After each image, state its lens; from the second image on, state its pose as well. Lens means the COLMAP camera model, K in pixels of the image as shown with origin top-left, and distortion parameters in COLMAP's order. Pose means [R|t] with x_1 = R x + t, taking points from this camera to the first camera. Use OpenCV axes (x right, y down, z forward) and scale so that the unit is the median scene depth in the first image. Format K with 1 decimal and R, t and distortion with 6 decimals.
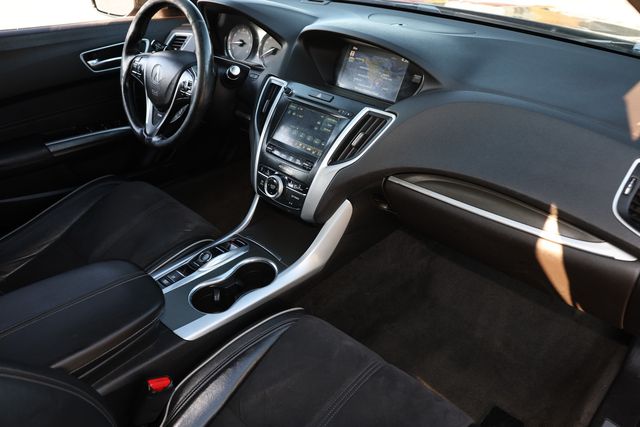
lens RADIAL K [[498.5, 0, 325.5], [0, 498.5, 213.8], [0, 0, 1]] dist [-0.115696, 0.098651]
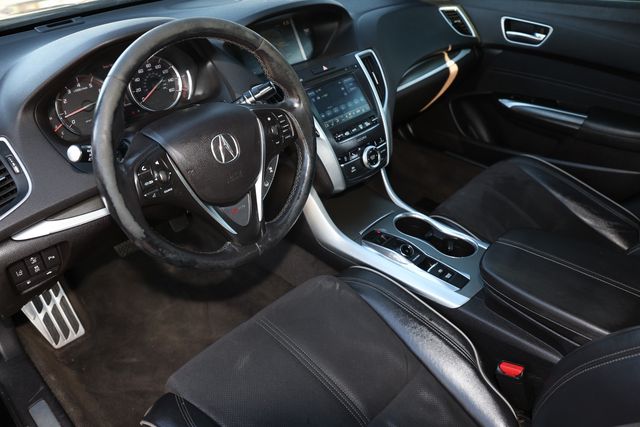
lens RADIAL K [[498.5, 0, 320.6], [0, 498.5, 216.7], [0, 0, 1]] dist [-0.115696, 0.098651]
pose [[0.003041, -0.565793, 0.824542, -0.942483], [0.542932, 0.693367, 0.473779, -0.473988], [-0.839771, 0.446229, 0.309296, 0.772617]]
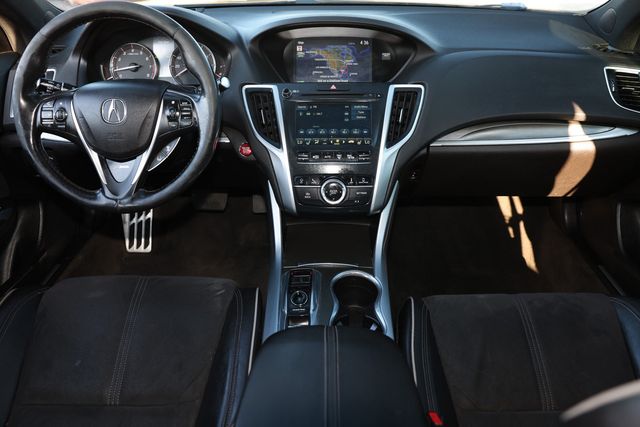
lens RADIAL K [[498.5, 0, 320.5], [0, 498.5, 210.1], [0, 0, 1]] dist [-0.115696, 0.098651]
pose [[0.729917, -0.335371, 0.595607, -0.626121], [0.371966, 0.925931, 0.065523, -0.085533], [-0.573465, 0.173719, 0.800599, 0.275548]]
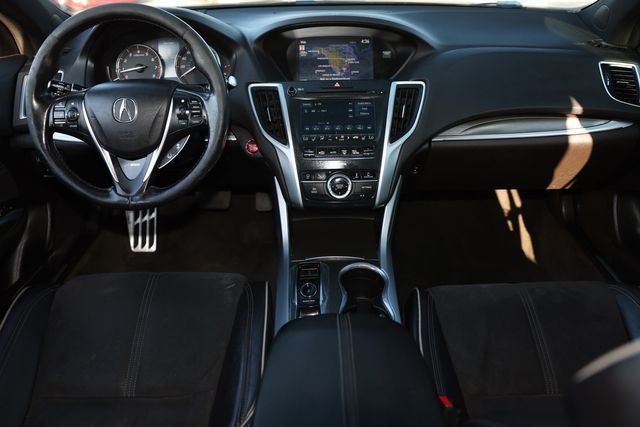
lens RADIAL K [[498.5, 0, 319.7], [0, 498.5, 209.9], [0, 0, 1]] dist [-0.115696, 0.098651]
pose [[0.719208, -0.345501, 0.602801, -0.657755], [0.386282, 0.919986, 0.066422, -0.083862], [-0.577518, 0.185080, 0.795122, 0.272142]]
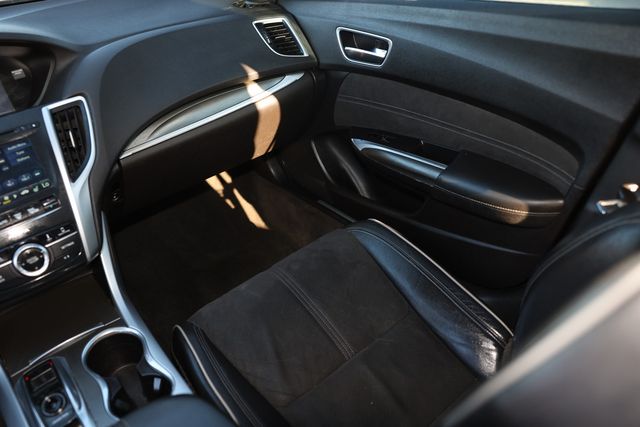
lens RADIAL K [[498.5, 0, 319.6], [0, 498.5, 210.8], [0, 0, 1]] dist [-0.115696, 0.098651]
pose [[0.100100, -0.557700, 0.823985, -0.553668], [0.601821, 0.693415, 0.396215, -0.121159], [-0.792333, 0.456231, 0.405046, 0.337993]]
